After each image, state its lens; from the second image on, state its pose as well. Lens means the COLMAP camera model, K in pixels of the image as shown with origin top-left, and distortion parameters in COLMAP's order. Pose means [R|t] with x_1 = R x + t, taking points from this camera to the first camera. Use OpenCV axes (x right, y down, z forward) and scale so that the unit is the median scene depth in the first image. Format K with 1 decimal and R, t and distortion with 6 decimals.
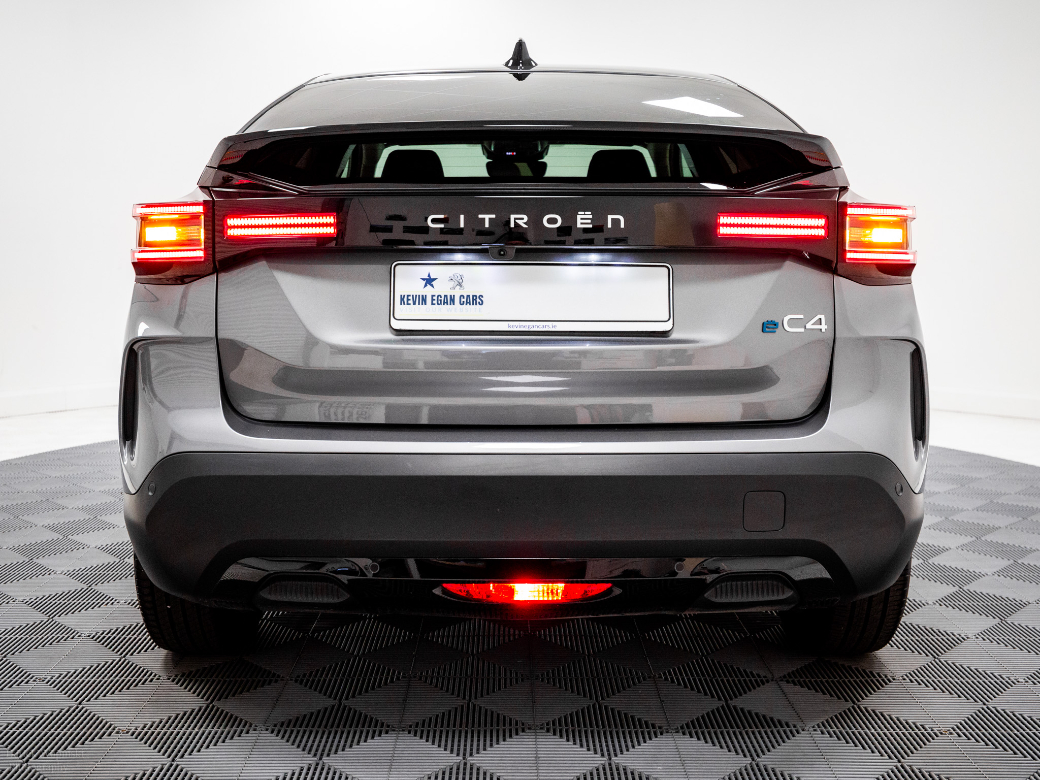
lens RADIAL K [[1097.0, 0, 520.0], [0, 1097.0, 390.0], [0, 0, 1]] dist [0.006906, -0.003931]
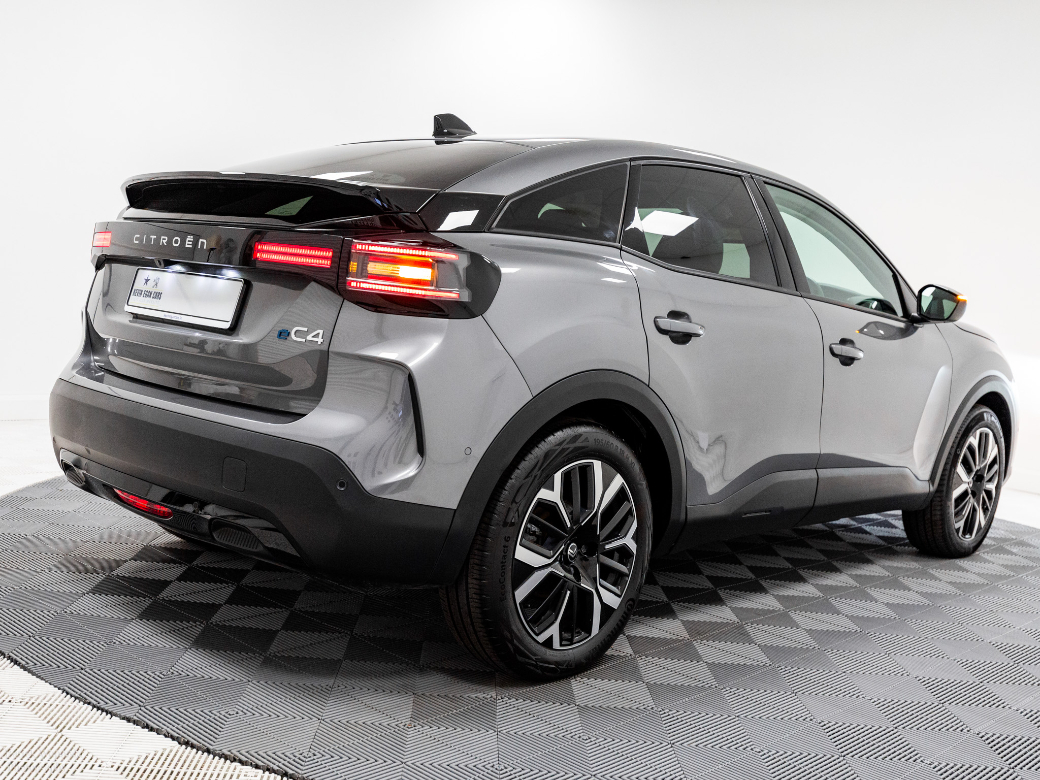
lens RADIAL K [[1124.0, 0, 520.0], [0, 1124.0, 390.0], [0, 0, 1]] dist [0.001769, -0.015971]
pose [[0.749615, 0.129054, -0.649170, 1.256137], [-0.172056, 0.985083, -0.002844, -0.037965], [0.639120, 0.113826, 0.760638, 0.207567]]
